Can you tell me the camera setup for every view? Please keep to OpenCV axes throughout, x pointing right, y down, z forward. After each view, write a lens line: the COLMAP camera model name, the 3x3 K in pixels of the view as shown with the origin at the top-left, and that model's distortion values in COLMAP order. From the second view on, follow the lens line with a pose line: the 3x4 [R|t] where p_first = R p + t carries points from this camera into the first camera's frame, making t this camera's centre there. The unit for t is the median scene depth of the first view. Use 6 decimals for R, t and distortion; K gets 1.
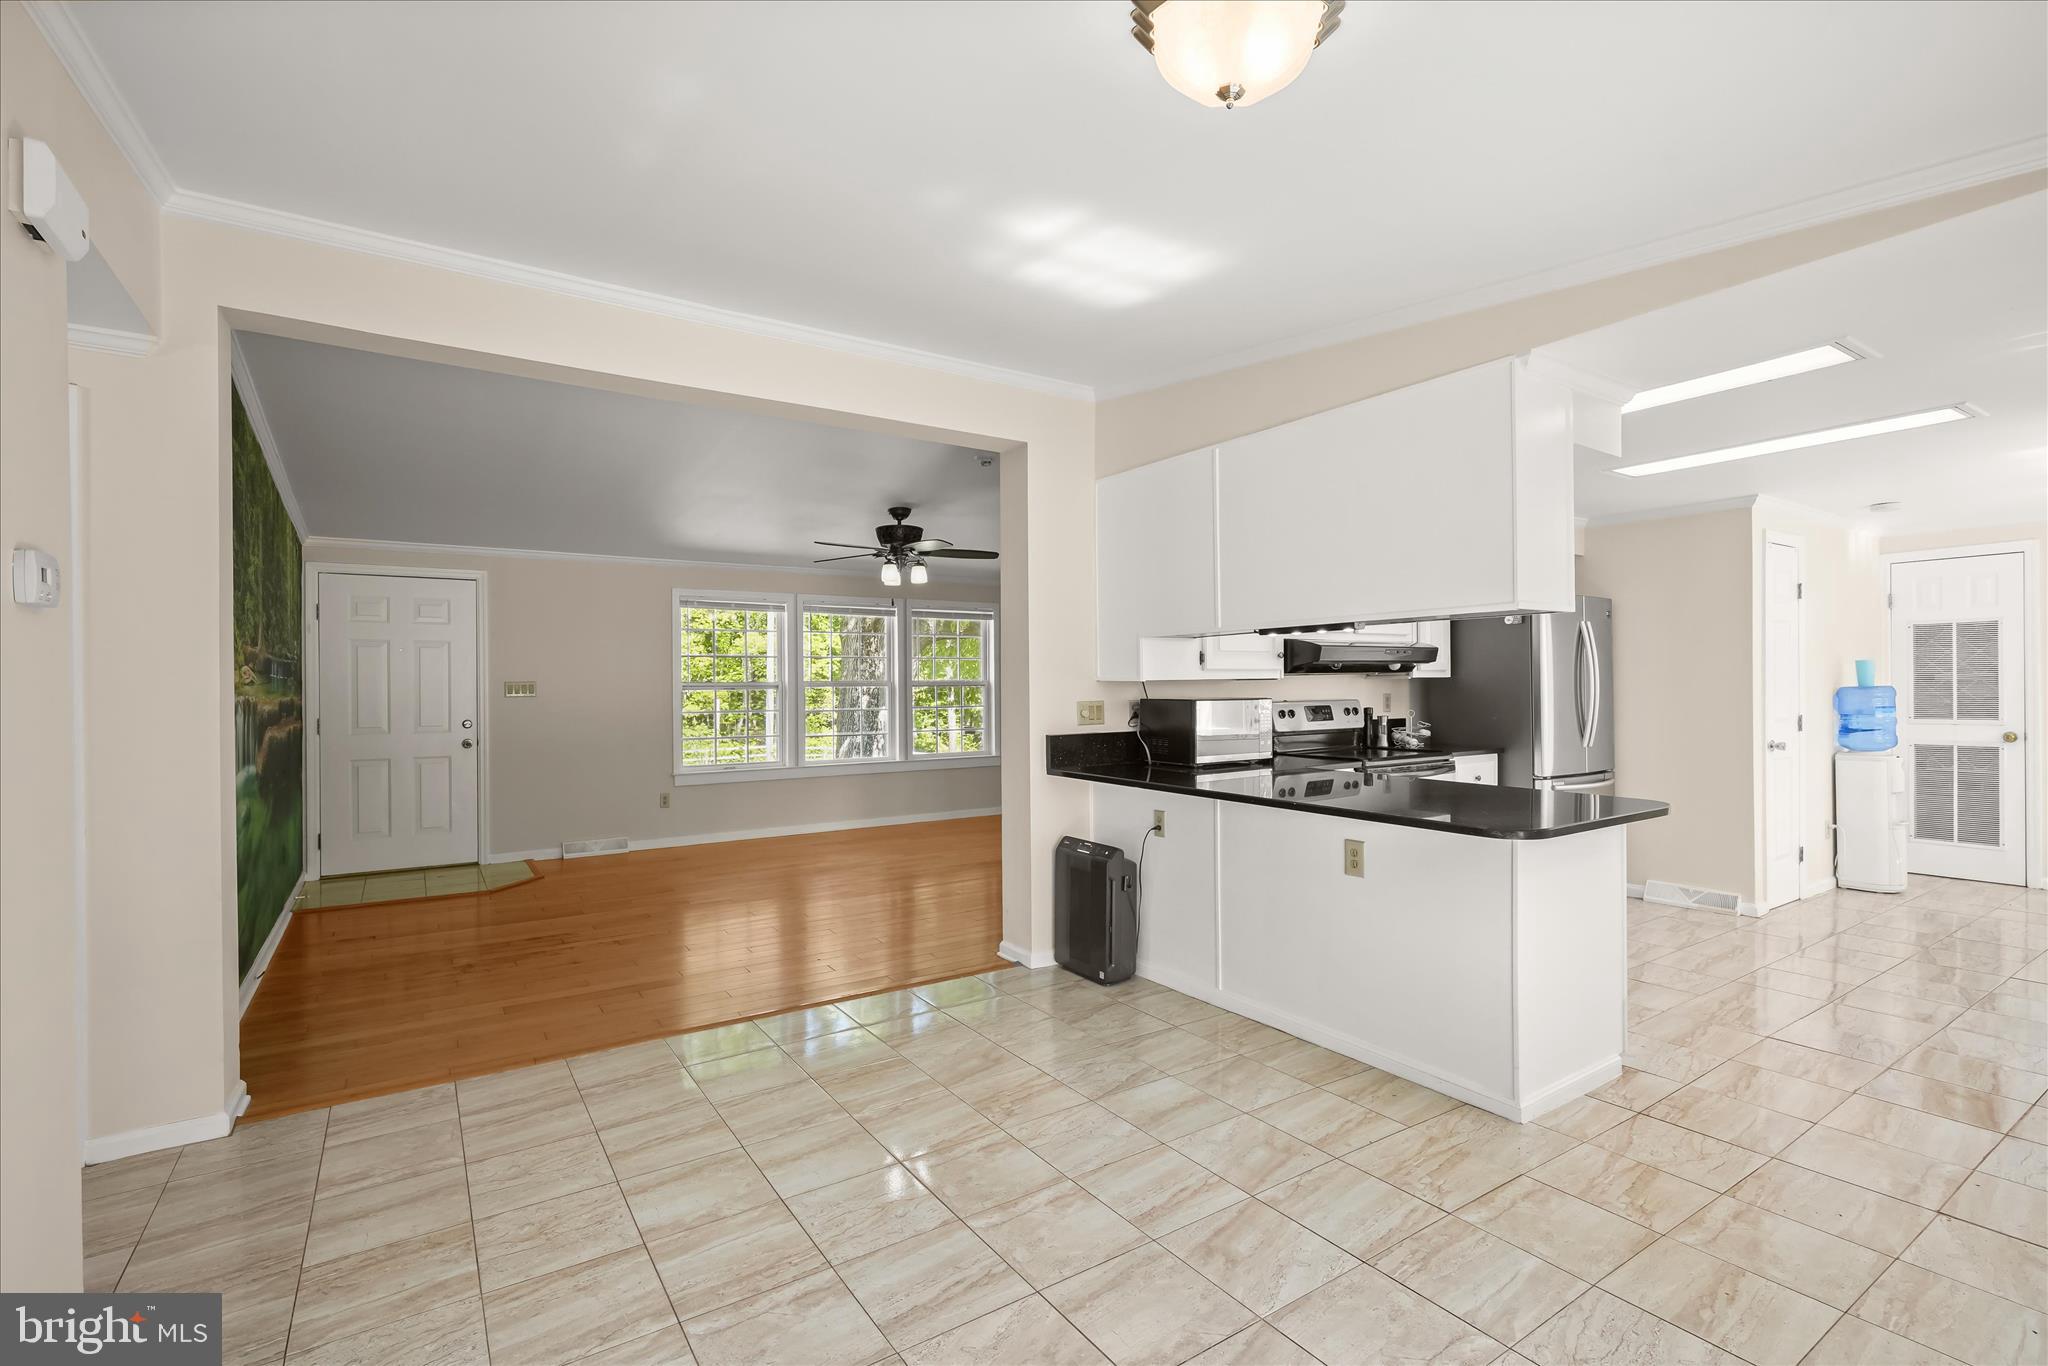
lens RADIAL K [[926.4, 0, 1024.6], [0, 926.4, 681.0], [0, 0, 1]] dist [0.002498, 0.000693]
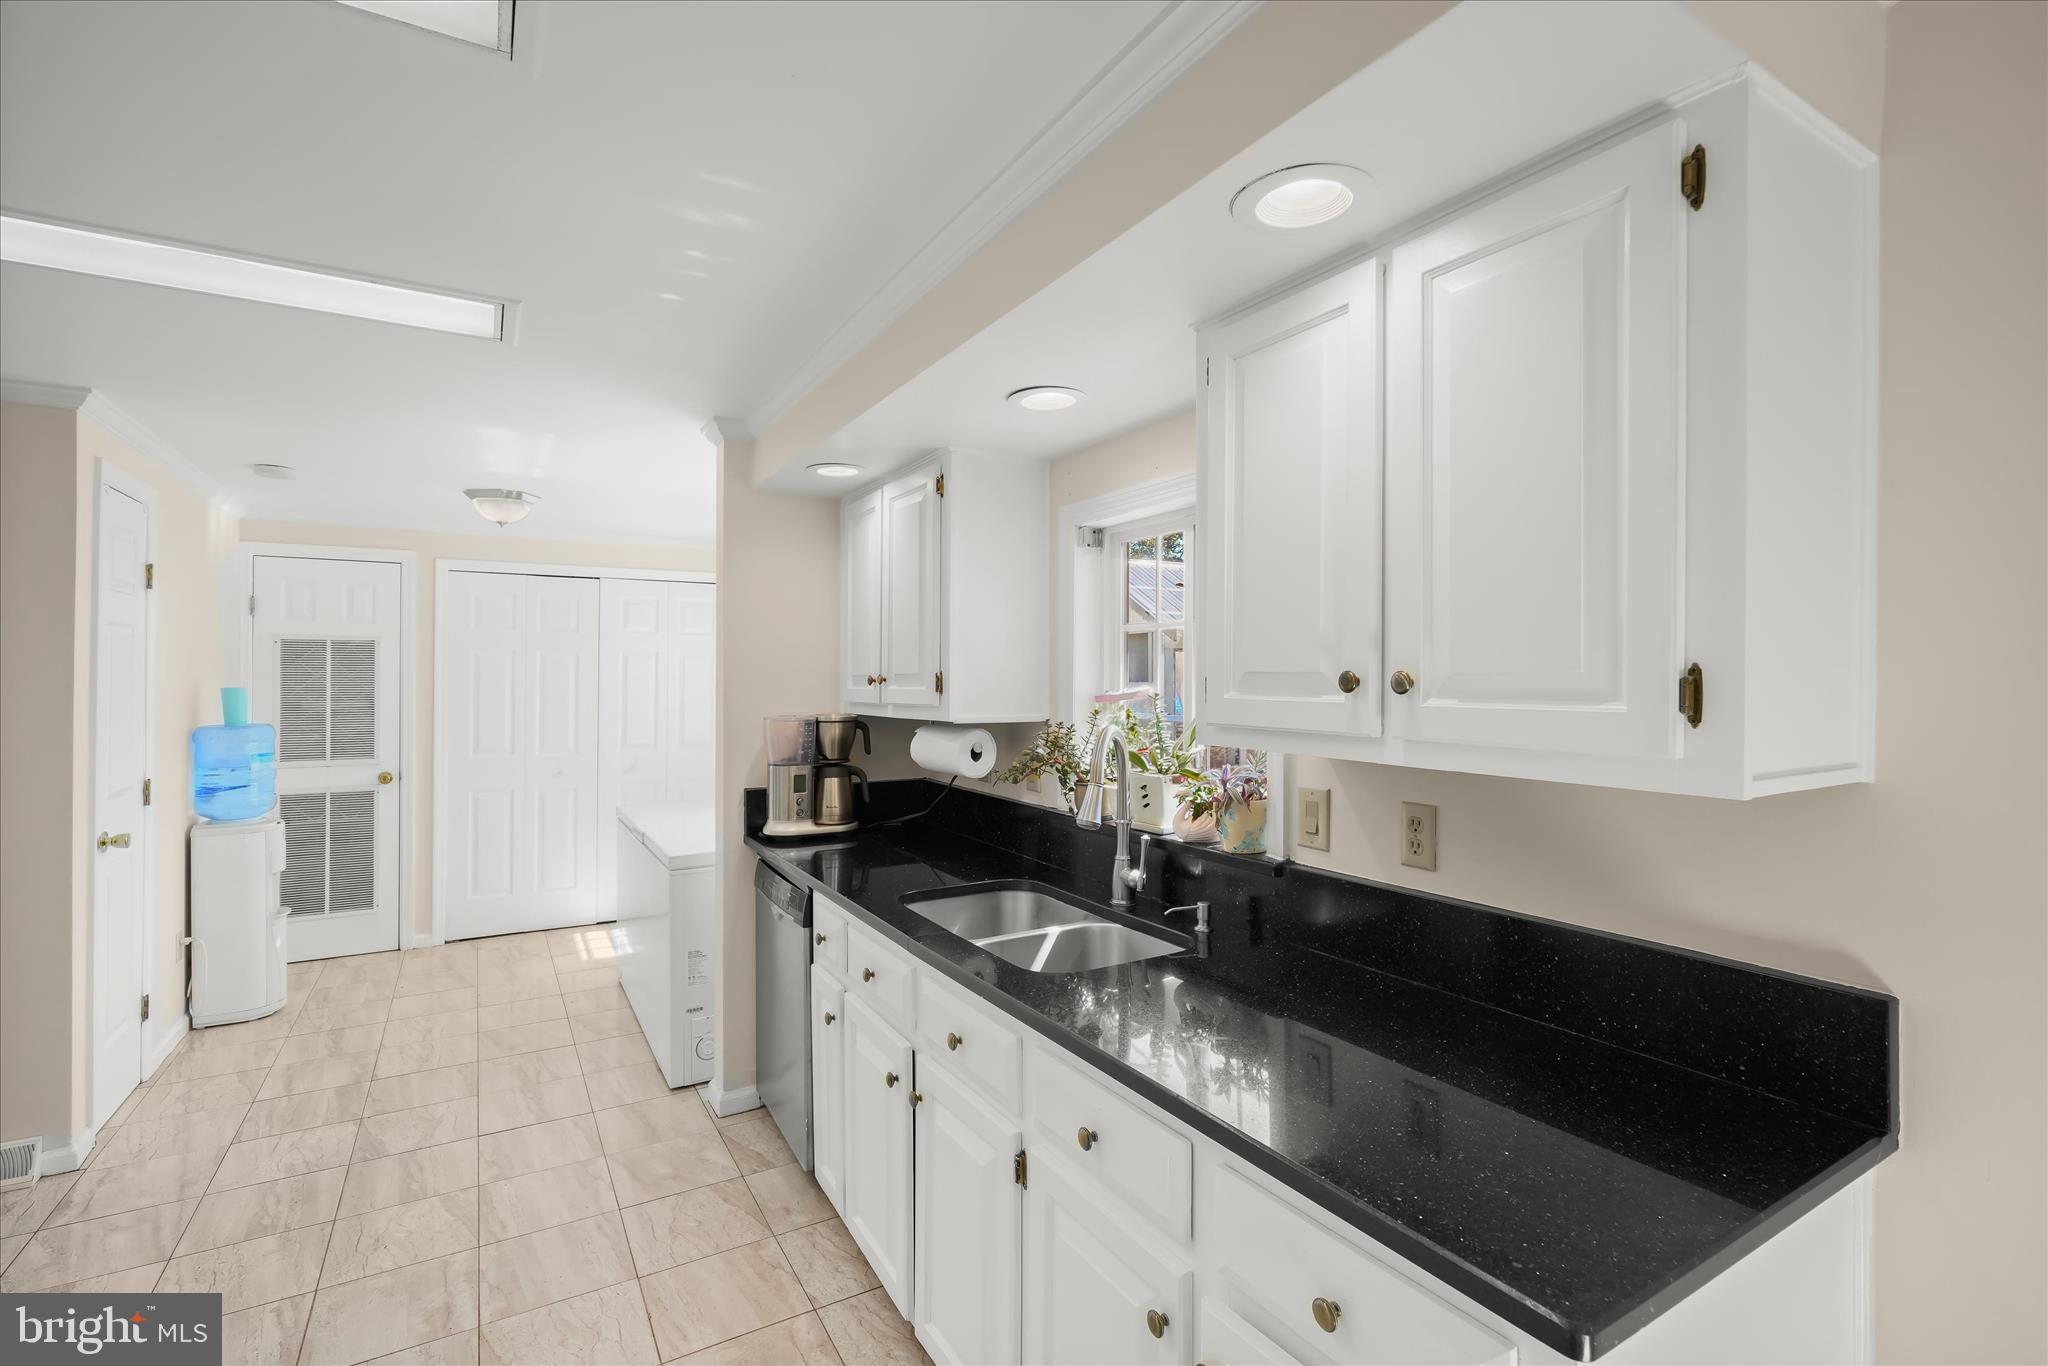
lens RADIAL K [[926.4, 0, 1024.6], [0, 926.4, 681.0], [0, 0, 1]] dist [0.002498, 0.000693]
pose [[0.054592, 0.008075, 0.998476, 0.240911], [-0.009435, 0.999927, -0.007571, -0.027646], [-0.998464, -0.009008, 0.054665, 0.368599]]
